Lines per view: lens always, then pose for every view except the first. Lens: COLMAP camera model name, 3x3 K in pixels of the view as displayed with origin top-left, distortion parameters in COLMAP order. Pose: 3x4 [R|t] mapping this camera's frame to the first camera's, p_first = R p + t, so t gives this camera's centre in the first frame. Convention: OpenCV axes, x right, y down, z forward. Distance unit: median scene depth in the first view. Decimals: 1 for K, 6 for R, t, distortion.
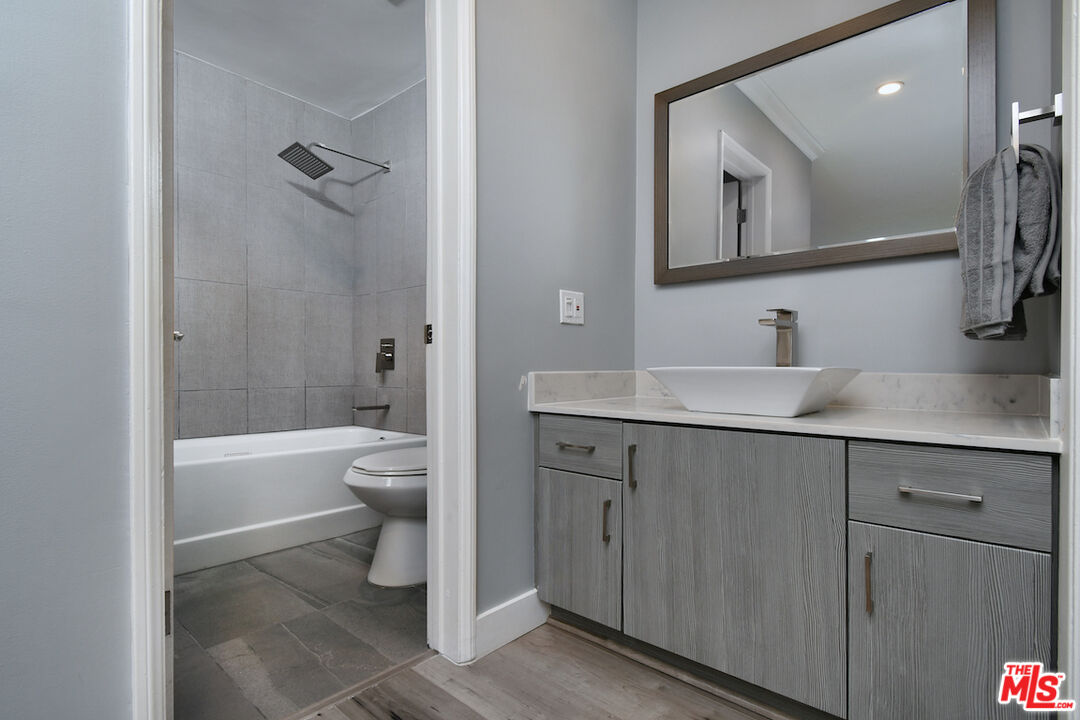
lens RADIAL K [[520.4, 0, 537.5], [0, 520.4, 367.4], [0, 0, 1]] dist [0.002458, 0.000088]
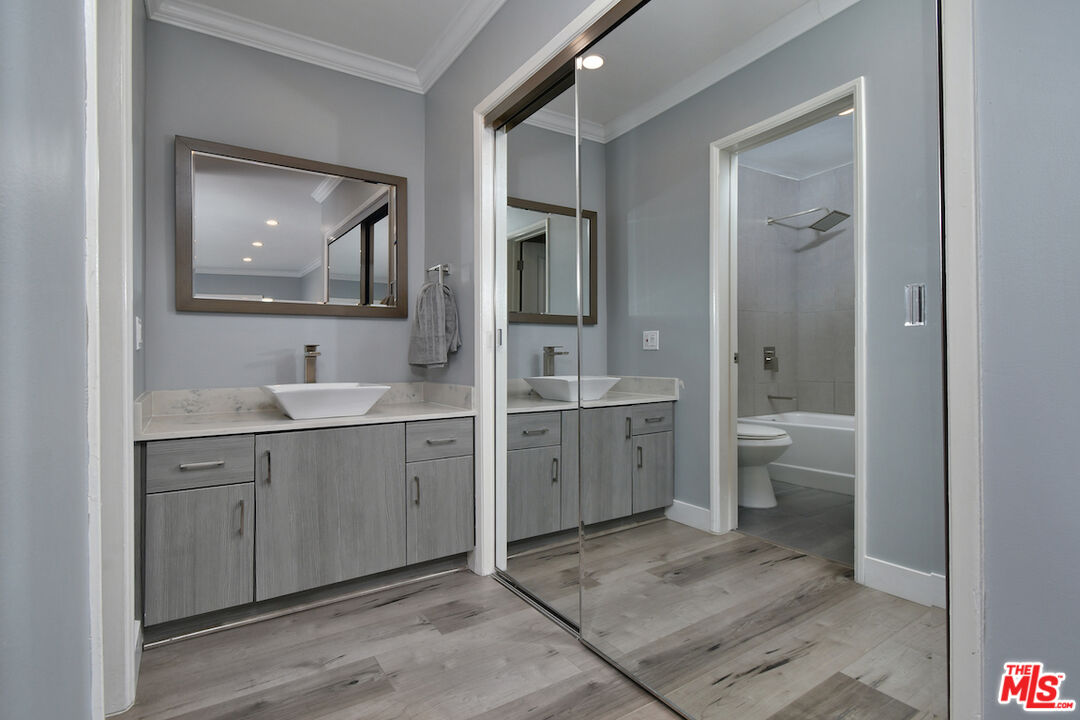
lens RADIAL K [[520.4, 0, 536.3], [0, 520.4, 355.9], [0, 0, 1]] dist [0.002458, 0.000088]
pose [[0.267419, -0.002955, 0.963576, -0.965611], [0.011285, 0.999936, -0.000065, -0.087717], [-0.963514, 0.010891, 0.267436, -0.003132]]
